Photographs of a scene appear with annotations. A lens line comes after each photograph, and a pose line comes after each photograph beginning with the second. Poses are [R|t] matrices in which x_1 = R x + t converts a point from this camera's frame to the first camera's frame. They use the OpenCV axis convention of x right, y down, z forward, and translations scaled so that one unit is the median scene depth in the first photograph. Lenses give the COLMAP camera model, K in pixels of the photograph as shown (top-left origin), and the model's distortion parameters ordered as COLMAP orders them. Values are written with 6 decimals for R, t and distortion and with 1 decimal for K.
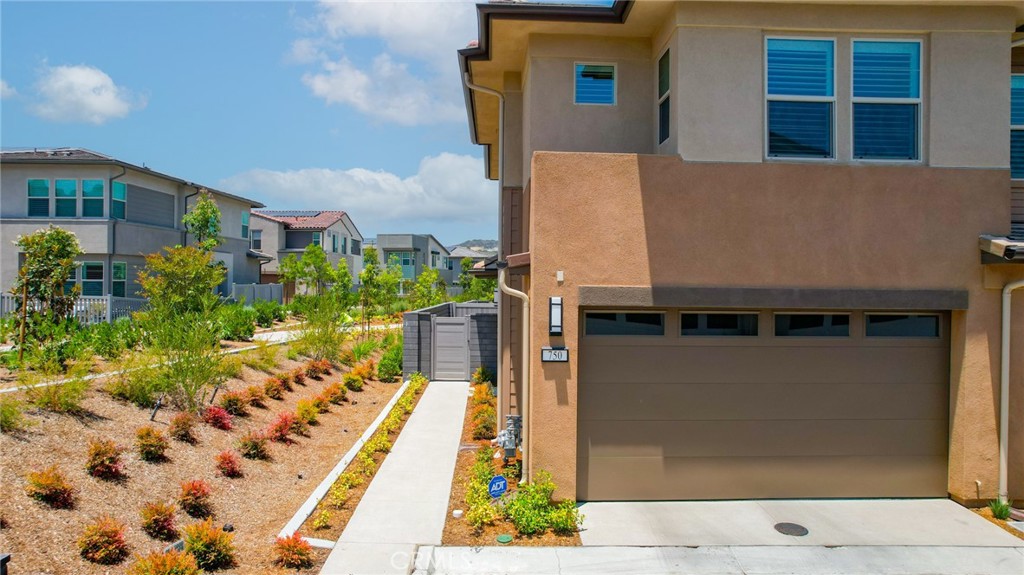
lens RADIAL K [[656.6, 0, 509.3], [0, 656.6, 283.5], [0, 0, 1]] dist [-0.048996, 0.044640]
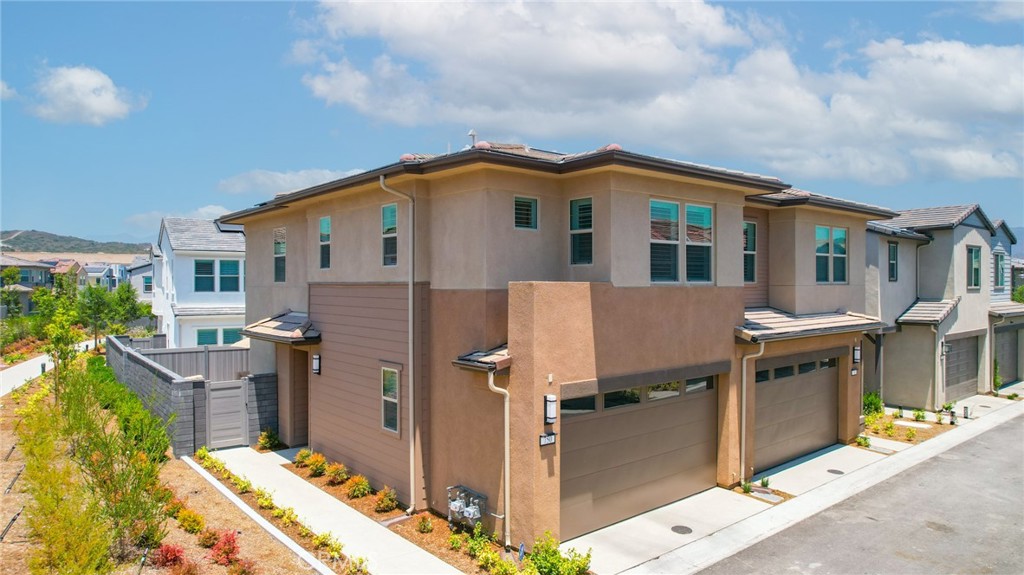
lens RADIAL K [[656.6, 0, 514.5], [0, 656.6, 288.7], [0, 0, 1]] dist [-0.048996, 0.044640]
pose [[0.786259, -0.017167, 0.617659, -0.759602], [0.010642, 0.999842, 0.014243, -0.203026], [-0.617806, -0.004625, 0.786317, 0.028080]]
